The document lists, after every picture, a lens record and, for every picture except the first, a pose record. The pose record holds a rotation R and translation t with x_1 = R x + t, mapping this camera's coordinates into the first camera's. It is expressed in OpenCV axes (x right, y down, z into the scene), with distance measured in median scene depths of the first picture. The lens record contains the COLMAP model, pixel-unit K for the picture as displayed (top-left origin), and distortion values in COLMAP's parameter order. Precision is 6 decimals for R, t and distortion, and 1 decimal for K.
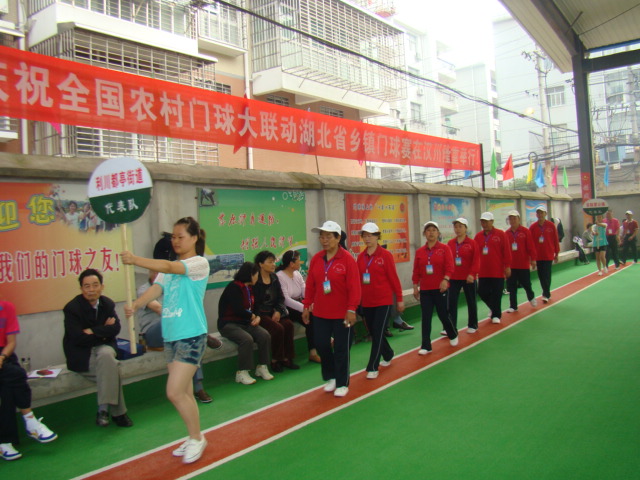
lens RADIAL K [[604.0, 0, 319.0], [0, 604.0, 240.2], [0, 0, 1]] dist [-0.113735, 0.000000]
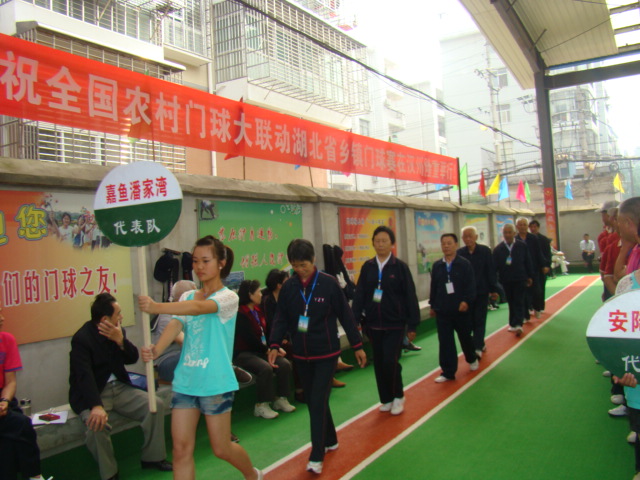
lens RADIAL K [[604.0, 0, 322.8], [0, 604.0, 237.8], [0, 0, 1]] dist [-0.113735, 0.000000]
pose [[0.994464, -0.004118, 0.105000, -0.066409], [0.007435, 0.999485, -0.031223, 0.000121], [-0.104817, 0.031831, 0.993982, 0.051034]]
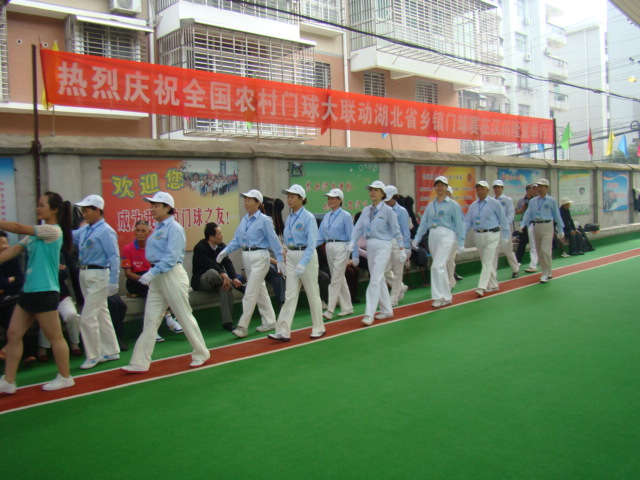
lens RADIAL K [[604.0, 0, 317.7], [0, 604.0, 240.8], [0, 0, 1]] dist [-0.113735, 0.000000]
pose [[0.983030, 0.027550, -0.181362, 0.059593], [-0.016651, 0.997978, 0.061346, 0.000528], [0.182685, -0.057285, 0.981501, -0.163761]]
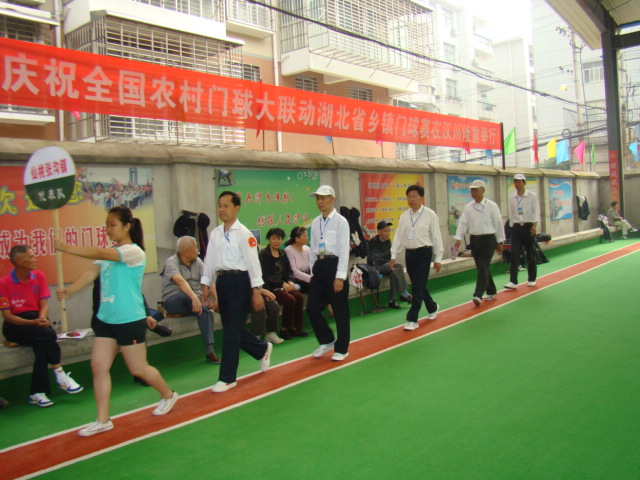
lens RADIAL K [[604.0, 0, 320.3], [0, 604.0, 241.4], [0, 0, 1]] dist [-0.113735, 0.000000]
pose [[0.998053, 0.003531, -0.062268, 0.032782], [-0.001014, 0.999182, 0.040421, -0.000797], [0.062360, -0.040279, 0.997241, -0.042866]]
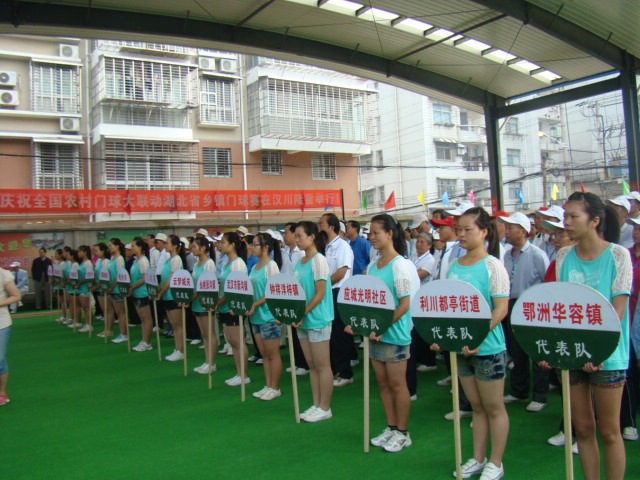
lens RADIAL K [[604.0, 0, 306.3], [0, 604.0, 246.8], [0, 0, 1]] dist [-0.113735, 0.000000]
pose [[0.935619, 0.015538, -0.352669, 0.894556], [-0.009928, 0.999794, 0.017709, -0.046518], [0.352872, -0.013068, 0.935580, -0.604410]]
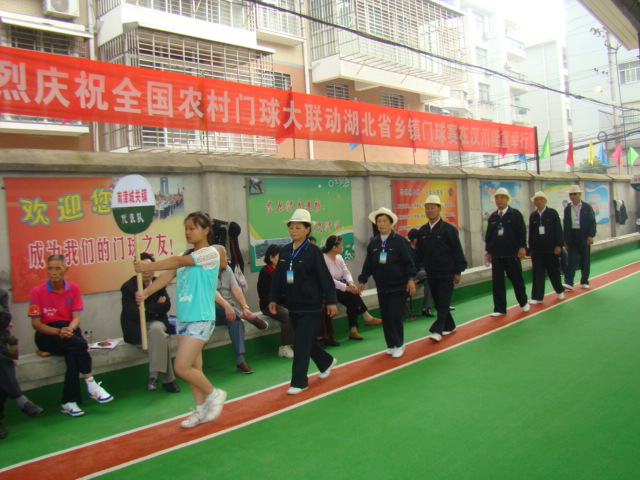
lens RADIAL K [[604.0, 0, 317.7], [0, 604.0, 239.9], [0, 0, 1]] dist [-0.113735, 0.000000]
pose [[0.992624, -0.004549, -0.121147, 0.034517], [0.007879, 0.999604, 0.027020, -0.002253], [0.120976, -0.027776, 0.992267, -0.037566]]
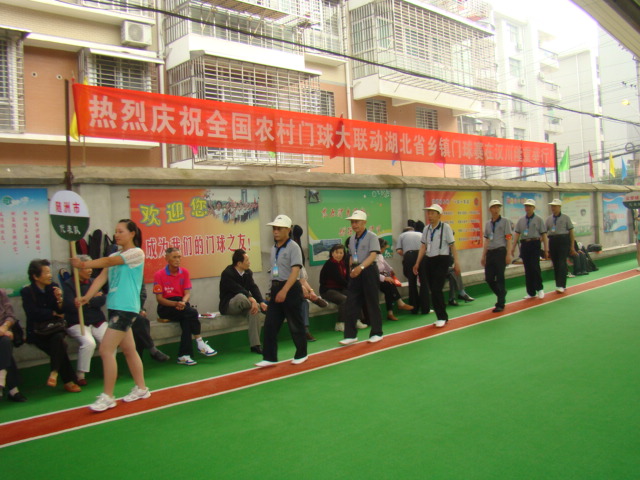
lens RADIAL K [[604.0, 0, 321.6], [0, 604.0, 241.9], [0, 0, 1]] dist [-0.113735, 0.000000]
pose [[0.985544, 0.005848, -0.169321, 0.036145], [-0.002382, 0.999784, 0.020666, 0.000804], [0.169405, -0.019964, 0.985344, -0.192125]]
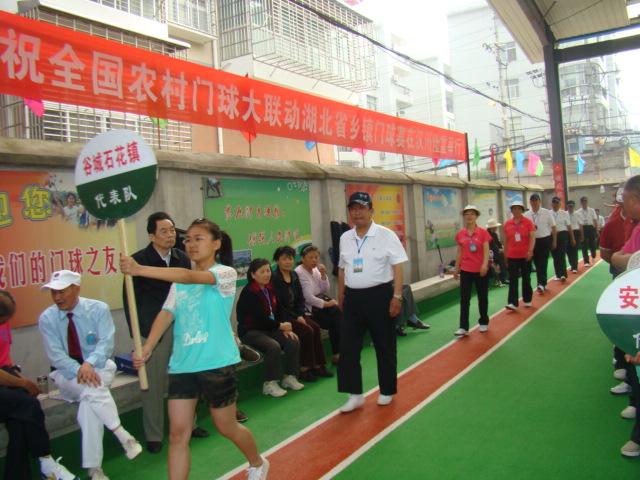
lens RADIAL K [[604.0, 0, 323.2], [0, 604.0, 239.4], [0, 0, 1]] dist [-0.113735, 0.000000]
pose [[0.995643, -0.017853, 0.091527, -0.065121], [0.017199, 0.999821, 0.007920, 0.000640], [-0.091652, -0.006311, 0.995771, 0.055584]]
